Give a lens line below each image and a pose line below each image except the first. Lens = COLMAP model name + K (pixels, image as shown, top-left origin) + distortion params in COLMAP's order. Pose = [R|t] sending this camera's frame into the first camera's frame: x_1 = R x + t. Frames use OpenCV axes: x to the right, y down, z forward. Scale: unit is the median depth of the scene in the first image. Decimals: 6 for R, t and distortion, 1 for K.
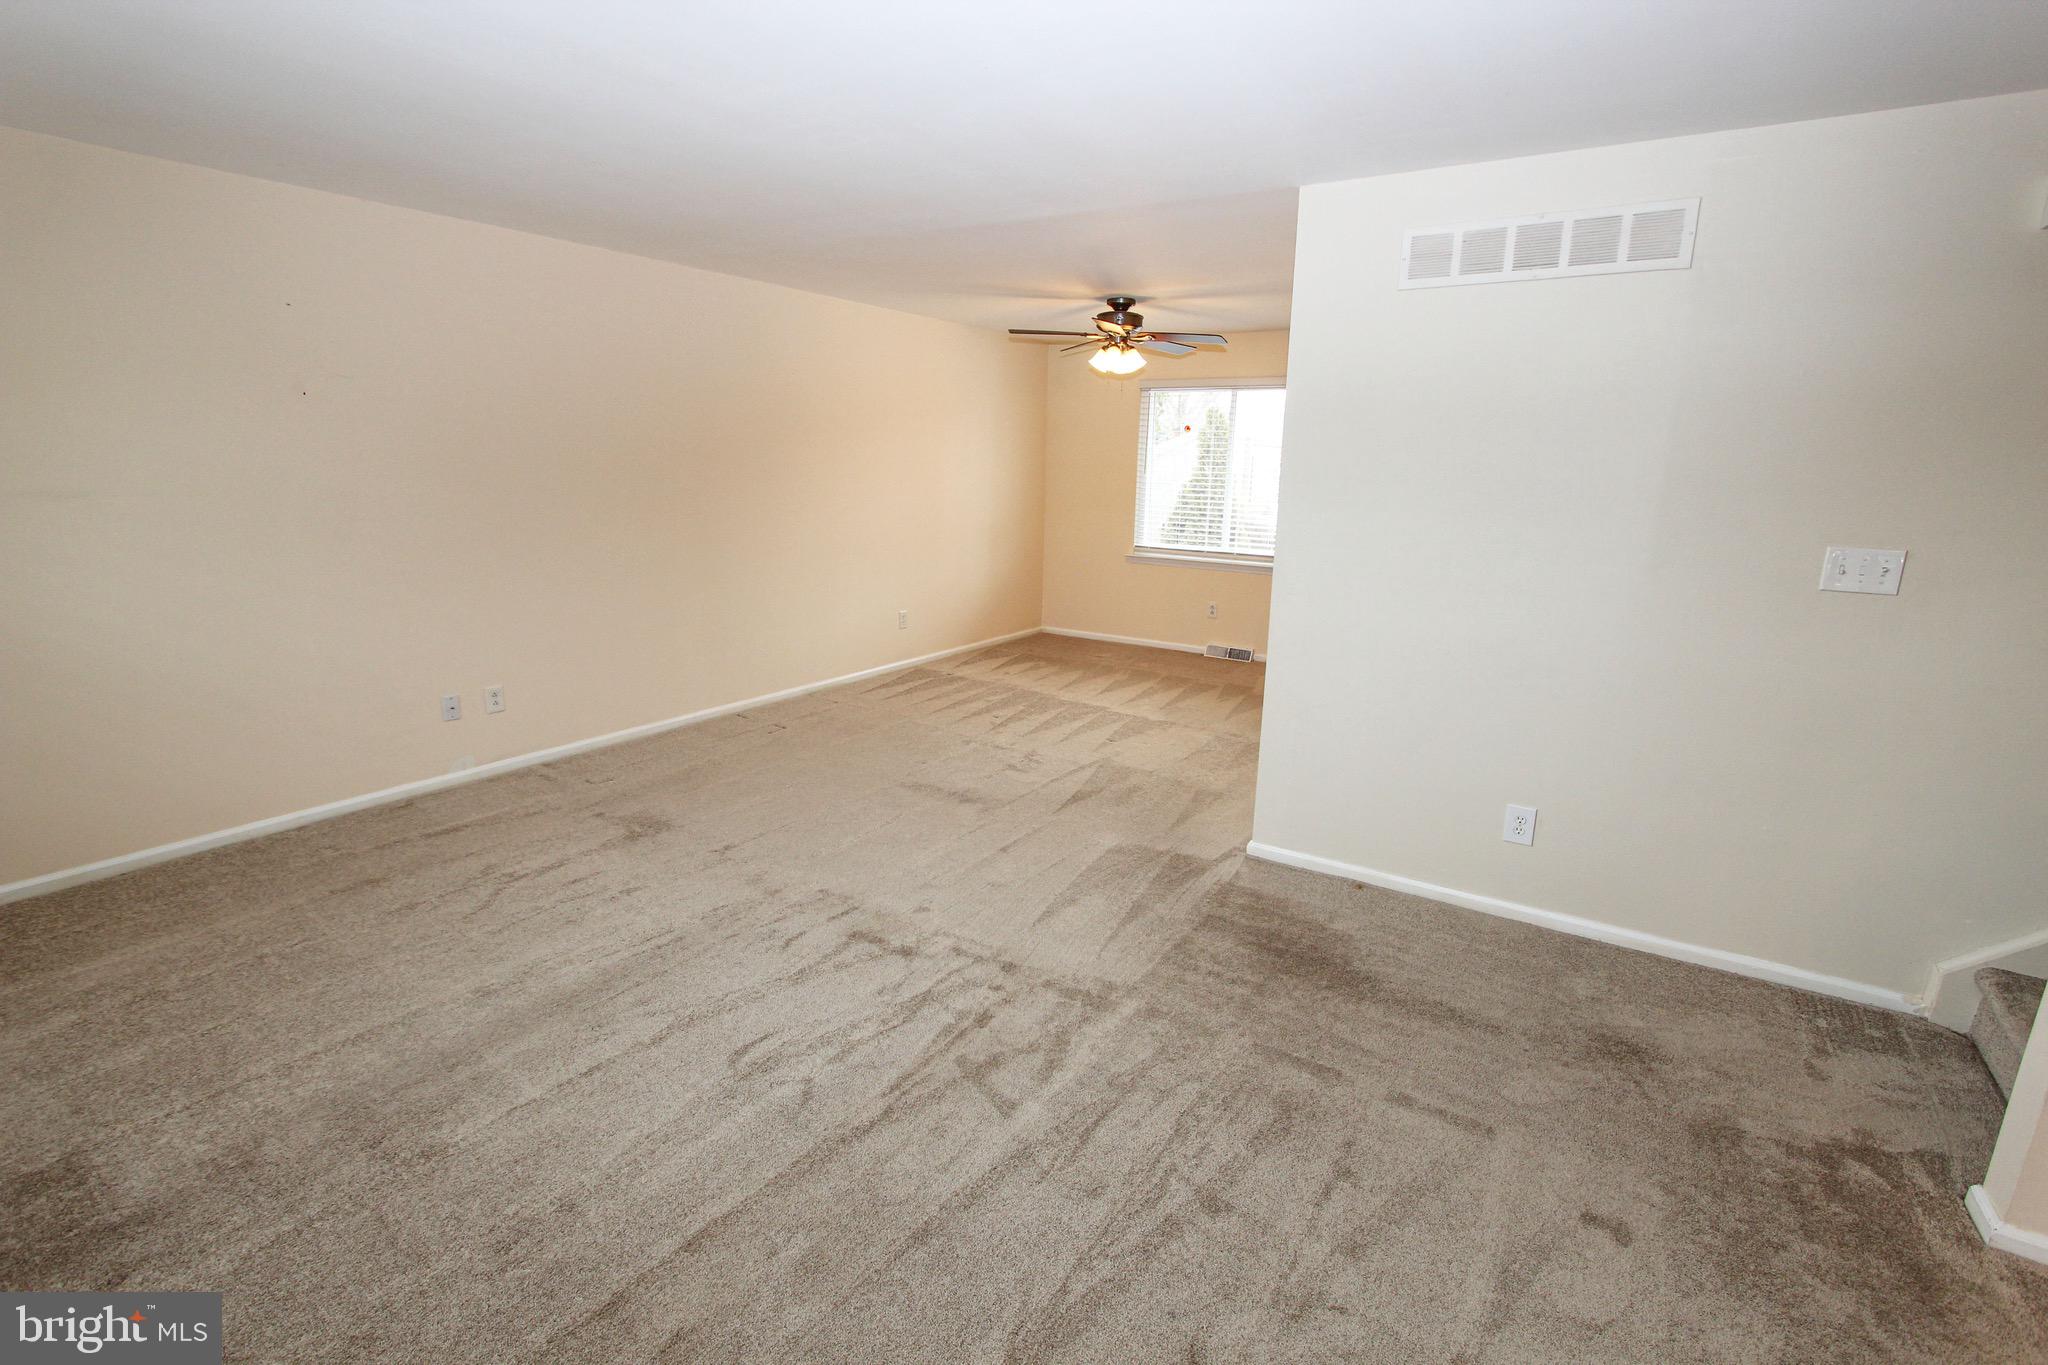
lens RADIAL K [[954.8, 0, 1014.6], [0, 954.8, 682.9], [0, 0, 1]] dist [-0.014863, 0.001034]
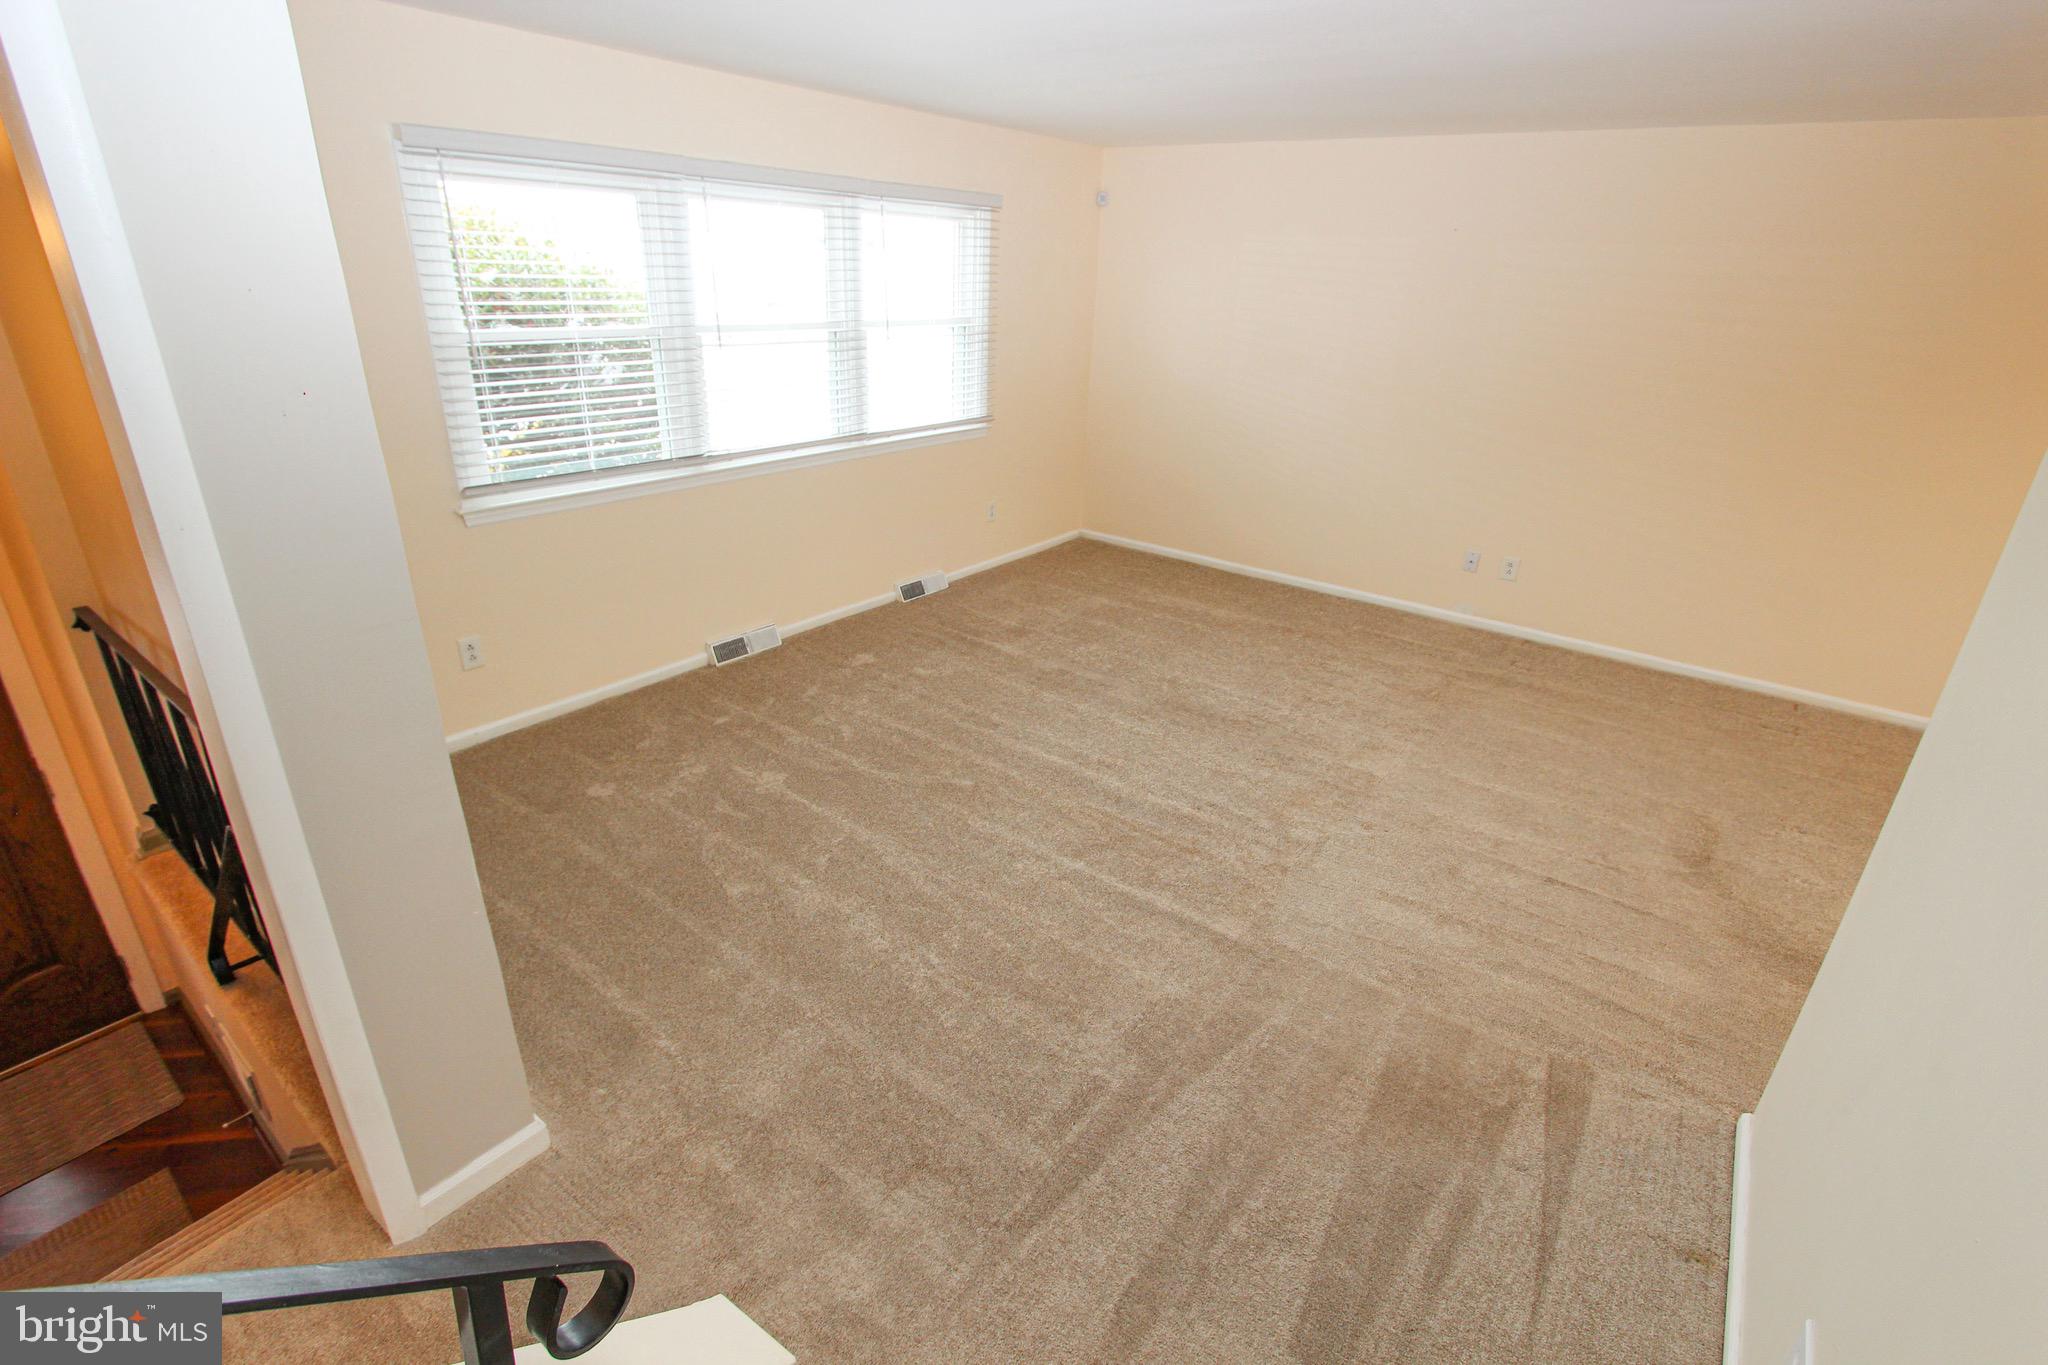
lens RADIAL K [[943.0, 0, 1009.9], [0, 943.0, 662.1], [0, 0, 1]] dist [-0.015504, 0.000389]
pose [[-0.062751, 0.367189, -0.928027, 0.625072], [-0.265647, 0.890171, 0.370173, -0.150683], [0.962026, 0.269756, 0.041683, 0.418689]]
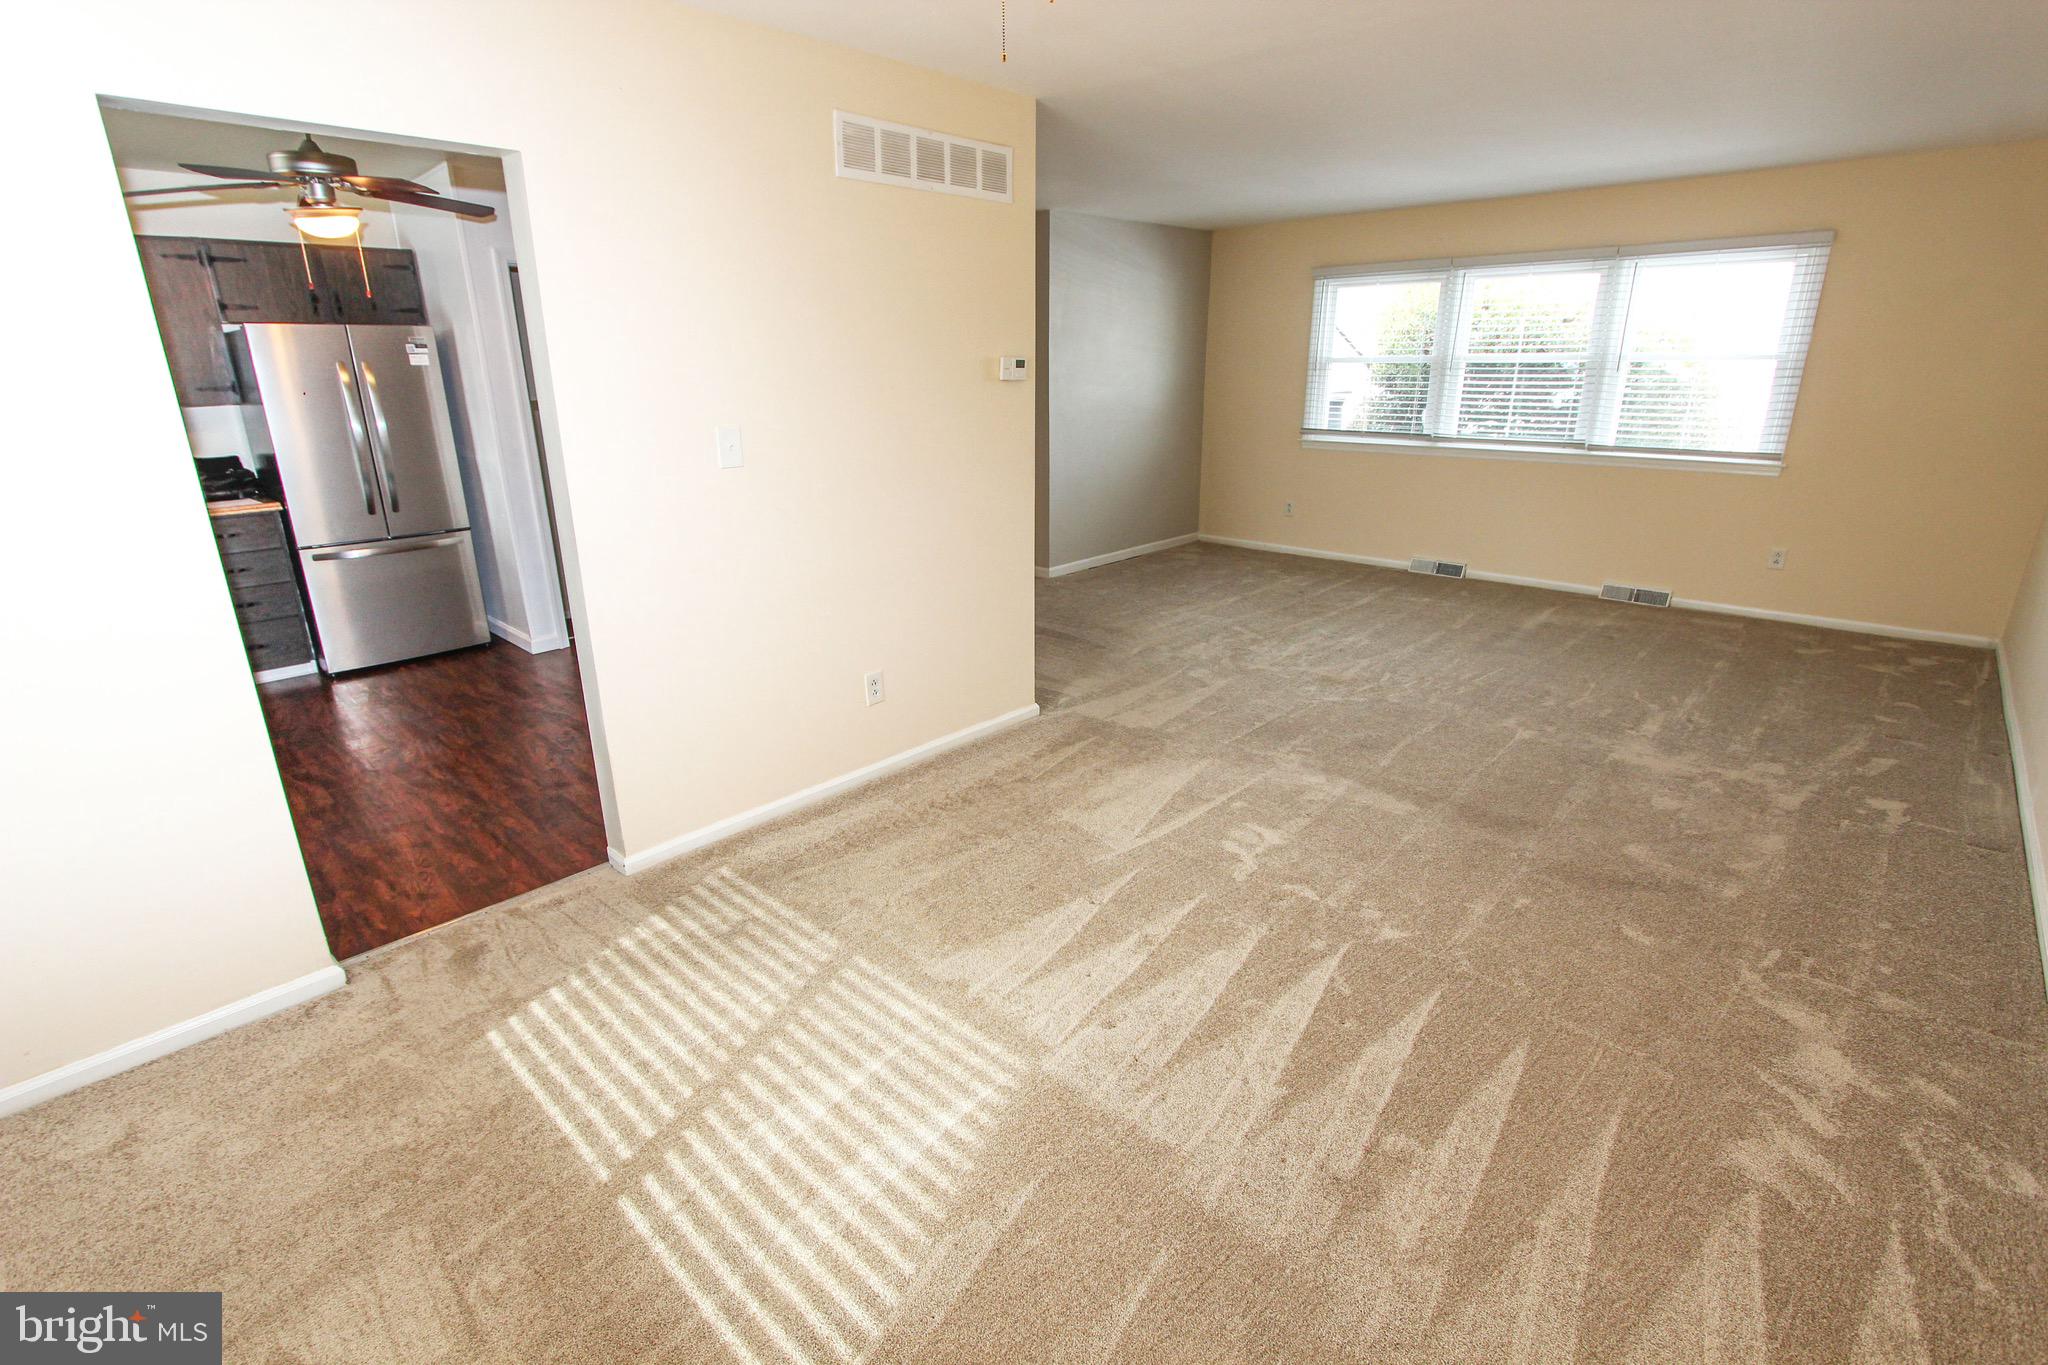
lens RADIAL K [[954.8, 0, 1014.6], [0, 954.8, 682.9], [0, 0, 1]] dist [-0.014863, 0.001034]
pose [[-0.987259, -0.054125, 0.149631, 0.084211], [0.033755, 0.847726, 0.529360, -0.418318], [-0.155498, 0.527666, -0.835098, 1.787727]]
